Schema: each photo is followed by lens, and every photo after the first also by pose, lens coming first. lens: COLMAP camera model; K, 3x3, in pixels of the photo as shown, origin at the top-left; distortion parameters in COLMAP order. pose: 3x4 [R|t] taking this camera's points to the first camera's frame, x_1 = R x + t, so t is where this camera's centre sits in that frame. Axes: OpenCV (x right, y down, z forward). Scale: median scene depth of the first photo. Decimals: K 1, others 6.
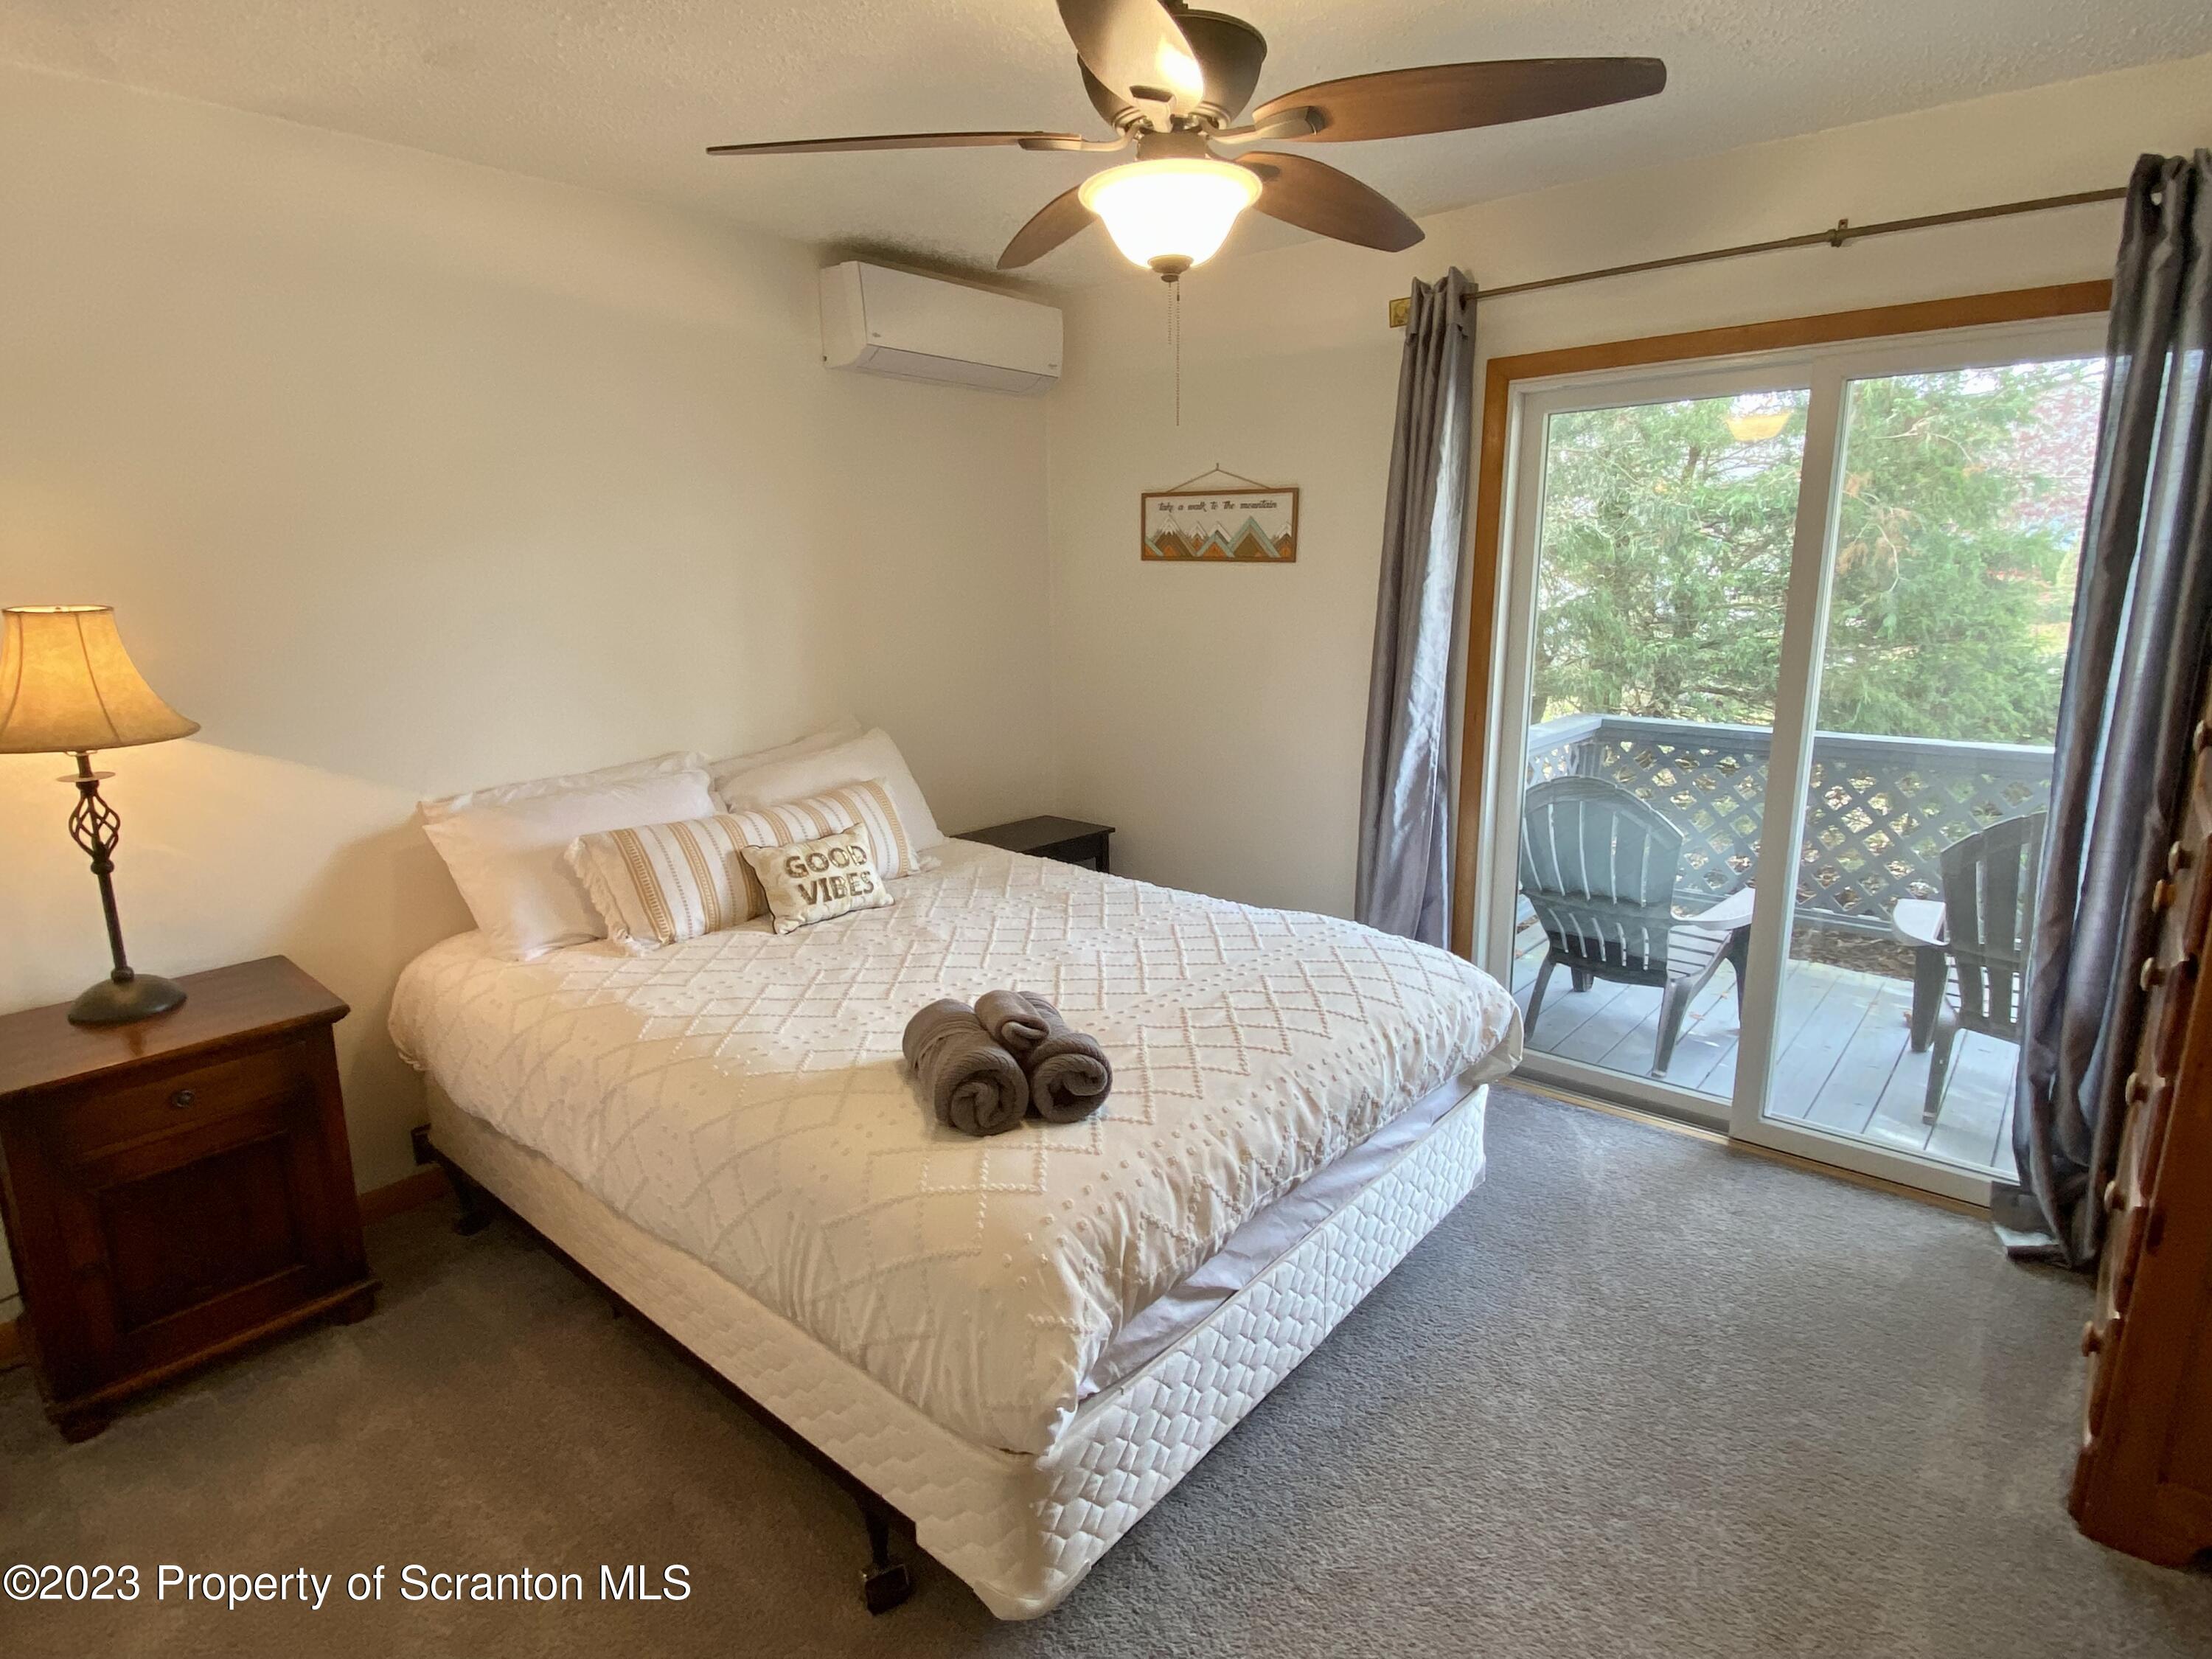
lens RADIAL K [[1193.9, 0, 1109.2], [0, 1193.9, 836.9], [0, 0, 1]] dist [0.006770, -0.009560]
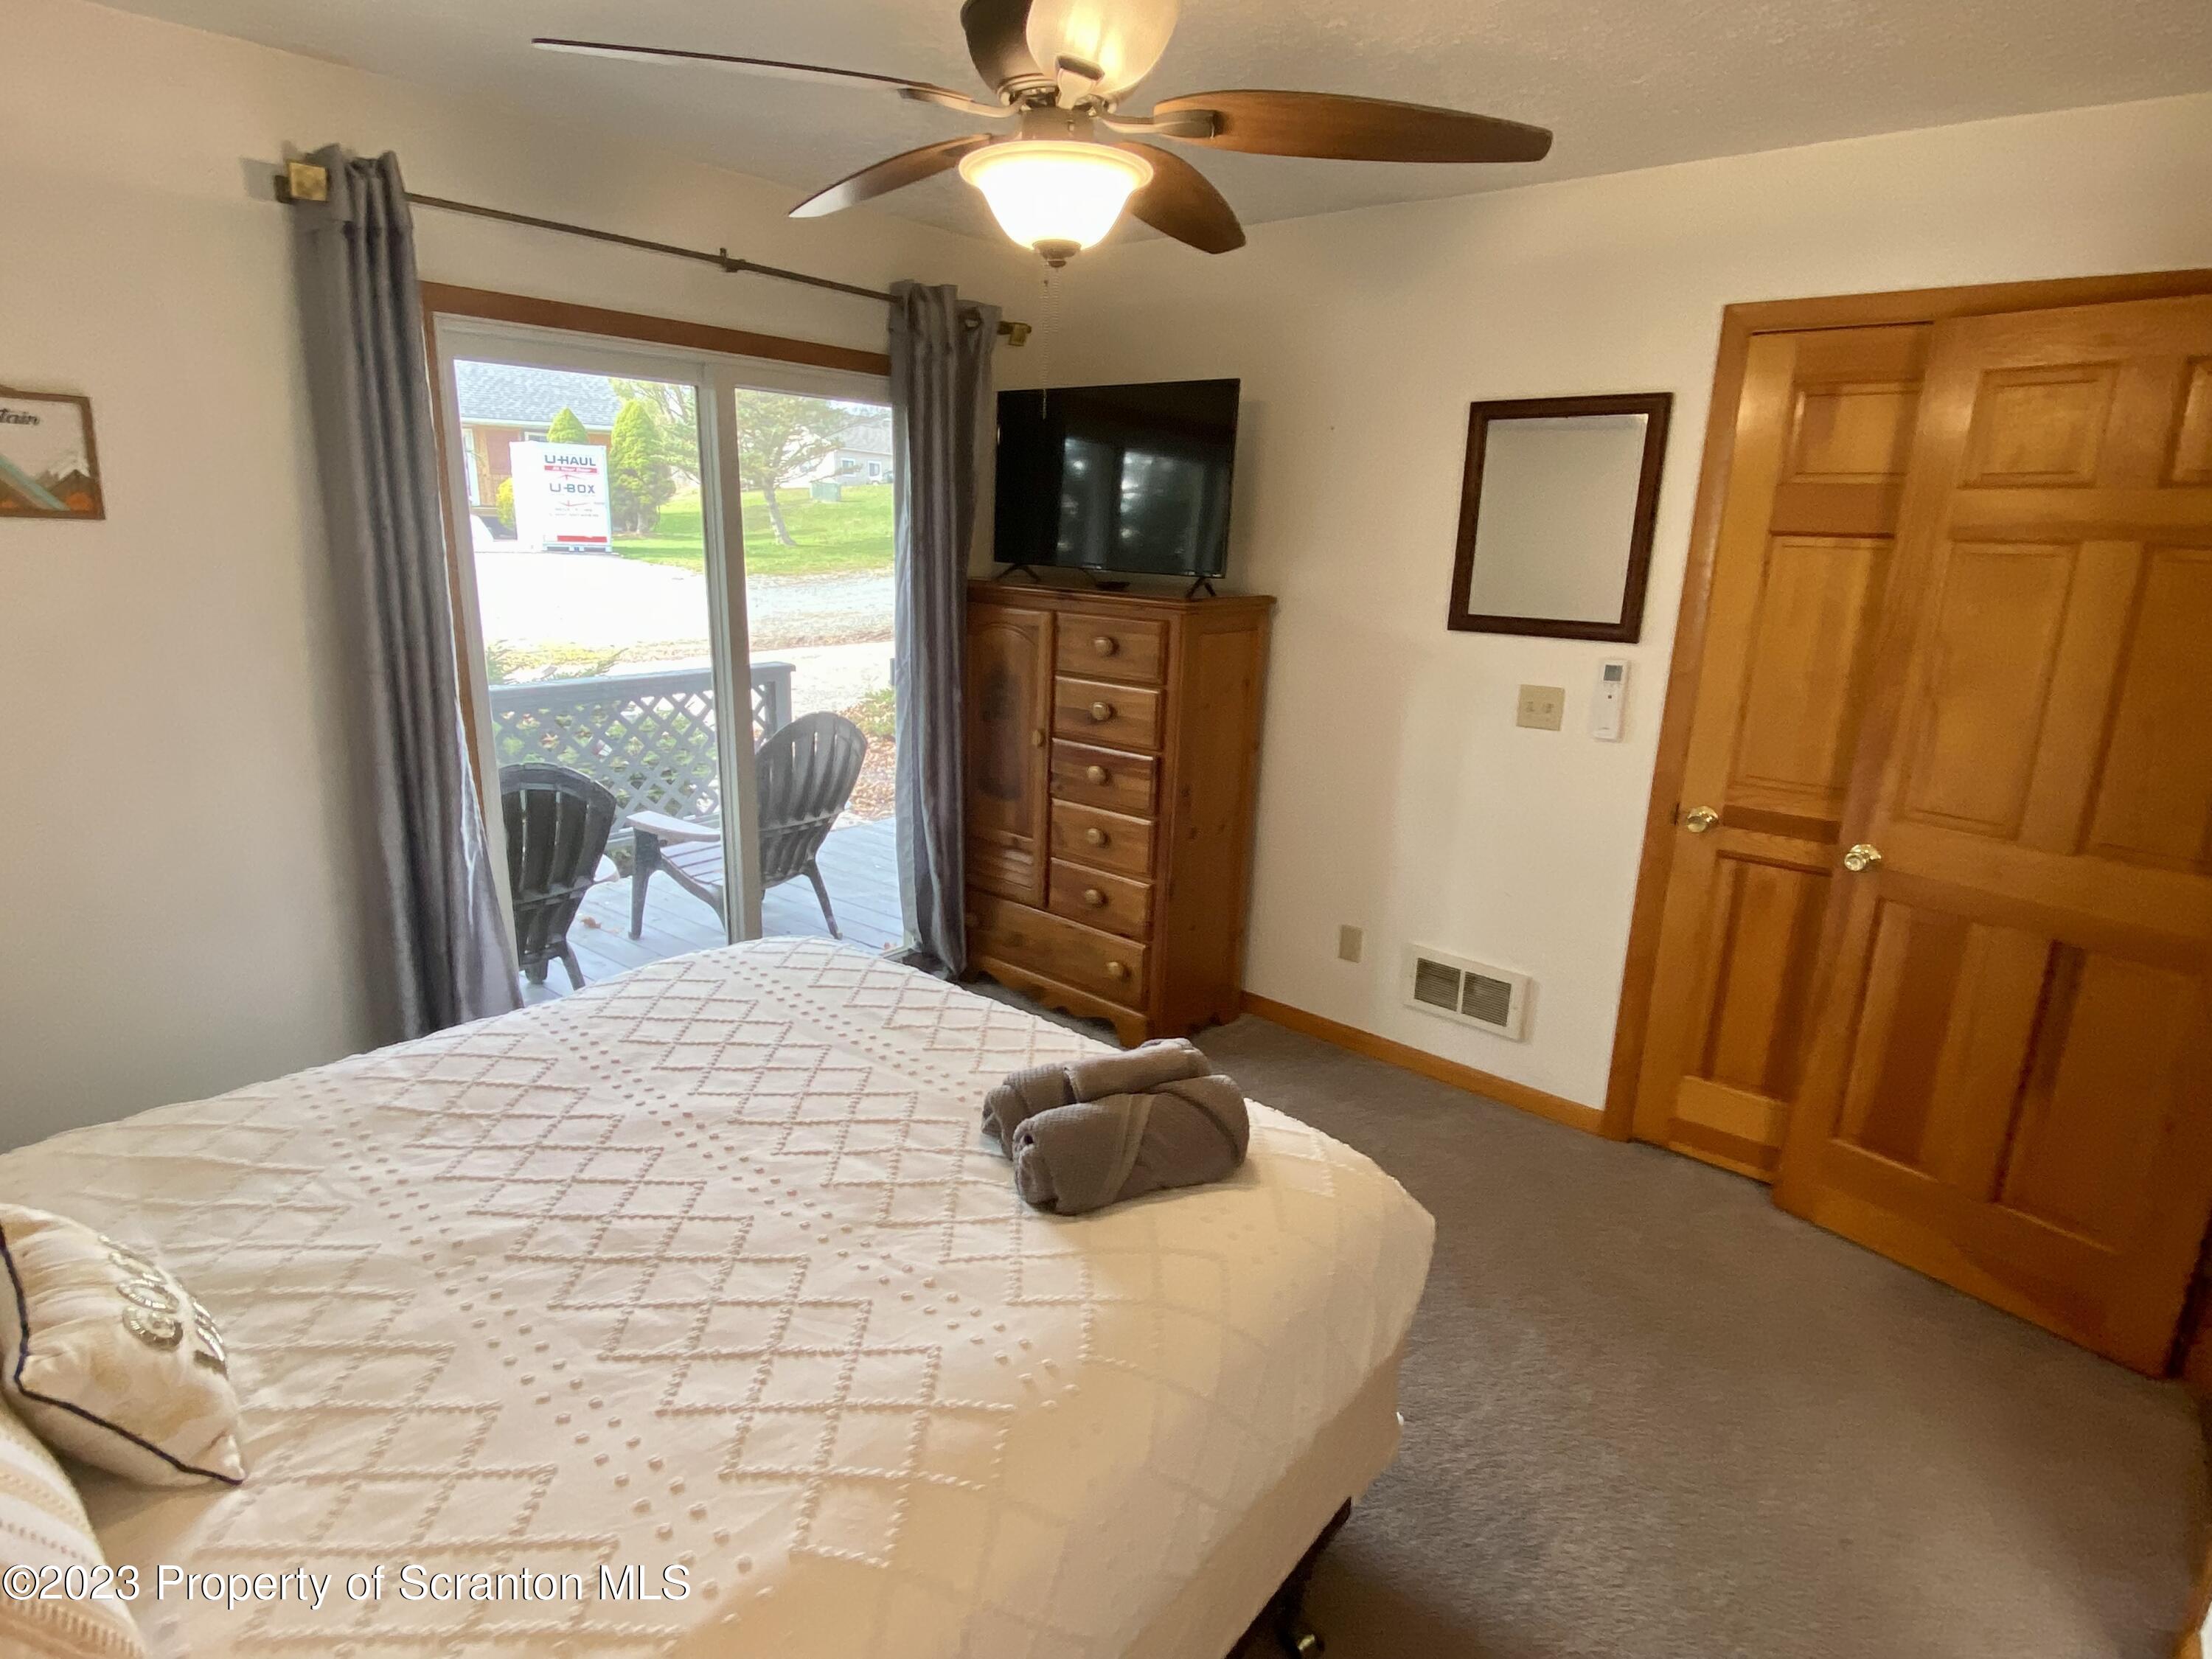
lens RADIAL K [[1193.9, 0, 1108.0], [0, 1193.9, 816.1], [0, 0, 1]] dist [0.006770, -0.009560]
pose [[-0.059867, -0.244174, 0.967882, -0.653720], [0.170983, 0.952782, 0.250941, -0.195157], [-0.983454, 0.180514, -0.015291, 0.687440]]
